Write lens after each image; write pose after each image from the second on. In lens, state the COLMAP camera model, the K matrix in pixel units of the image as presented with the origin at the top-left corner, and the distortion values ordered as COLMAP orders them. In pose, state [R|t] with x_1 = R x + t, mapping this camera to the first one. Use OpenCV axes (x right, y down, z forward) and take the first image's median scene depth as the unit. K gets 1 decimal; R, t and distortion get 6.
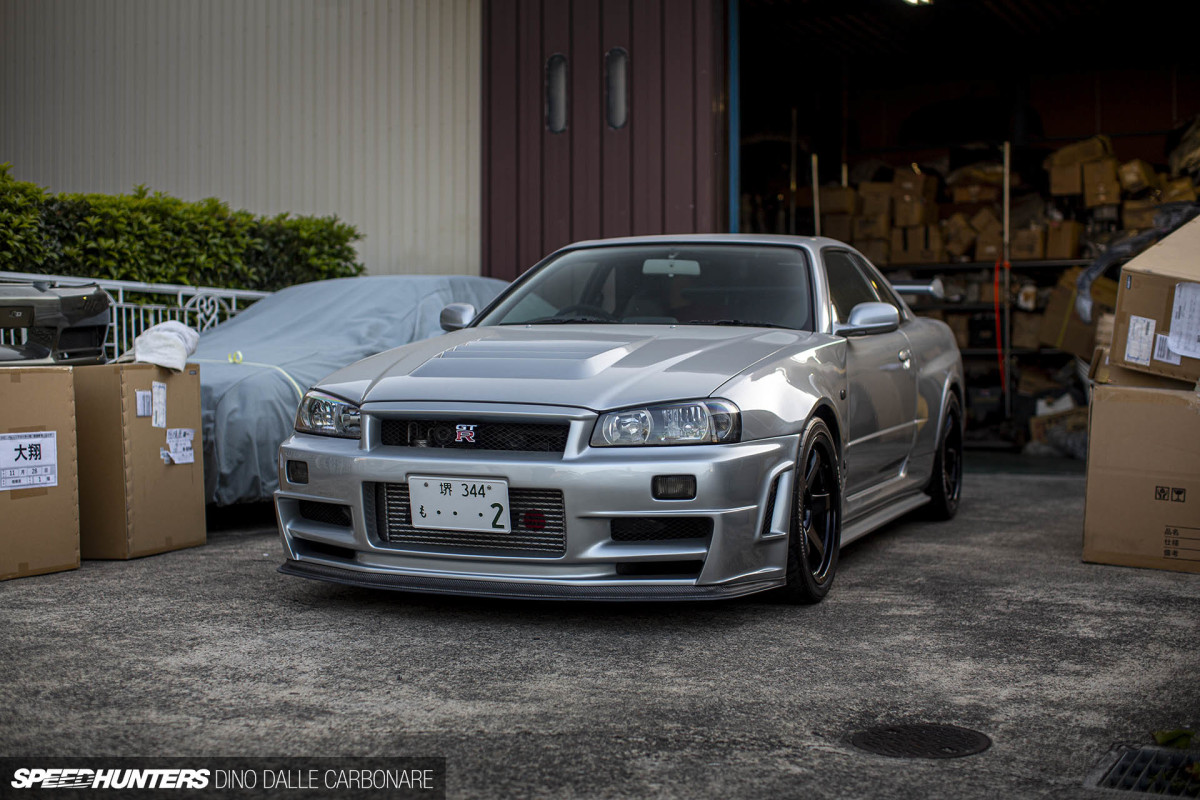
lens RADIAL K [[1747.3, 0, 599.9], [0, 1747.3, 400.9], [0, 0, 1]] dist [-0.114089, 0.000000]
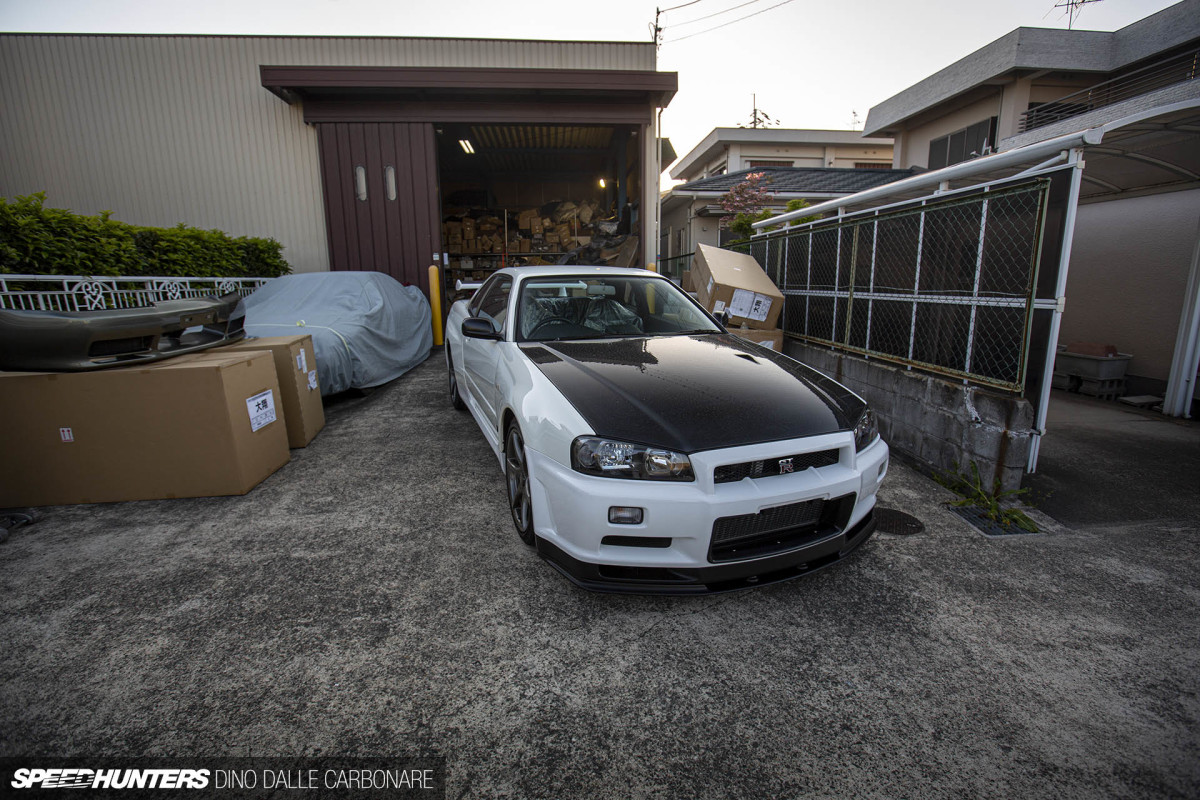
lens RADIAL K [[553.8, 0, 607.3], [0, 553.8, 389.1], [0, 0, 1]] dist [-0.025574, 0.001870]
pose [[0.847361, -0.111462, 0.519188, -0.154984], [0.013885, 0.982039, 0.188167, -0.040276], [-0.530836, -0.152237, 0.833689, 0.177227]]
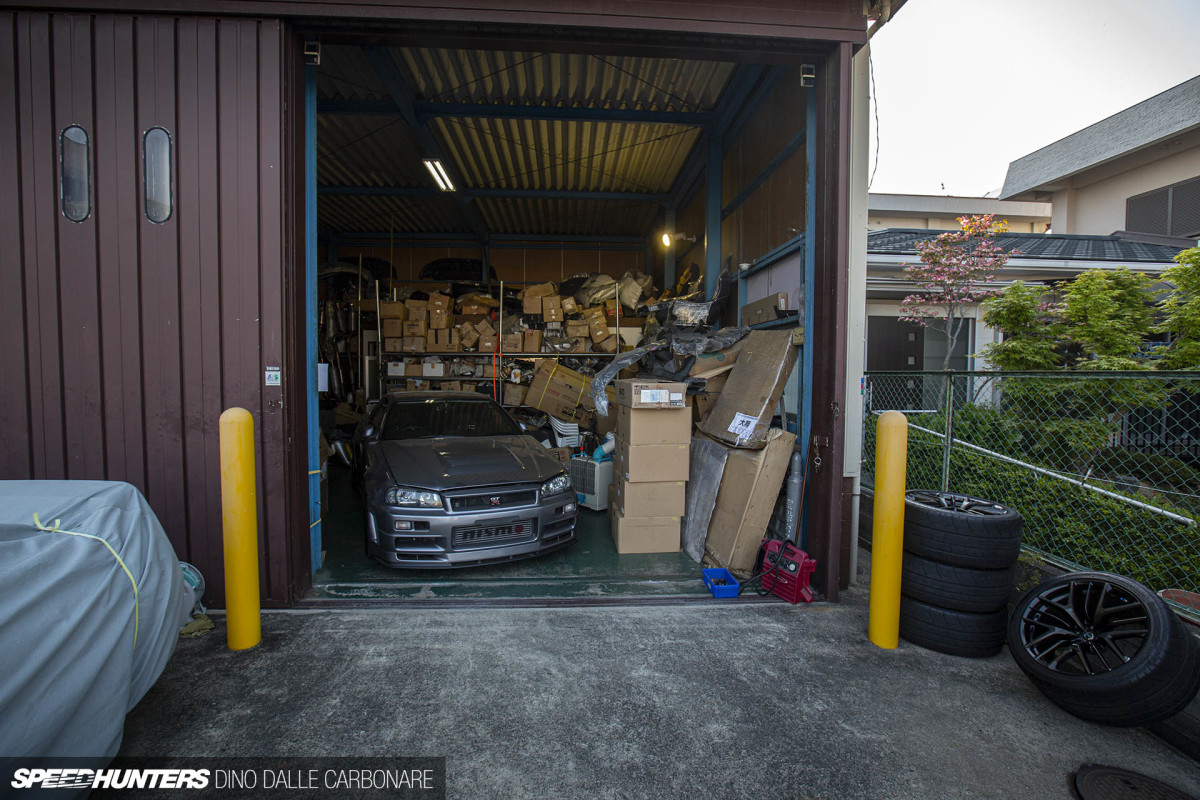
lens RADIAL K [[553.8, 0, 597.5], [0, 553.8, 395.1], [0, 0, 1]] dist [-0.025574, 0.001870]
pose [[0.865421, -0.017226, 0.500749, 0.063439], [-0.004852, 0.999074, 0.042753, -0.083499], [-0.501021, -0.039429, 0.864536, 0.651663]]
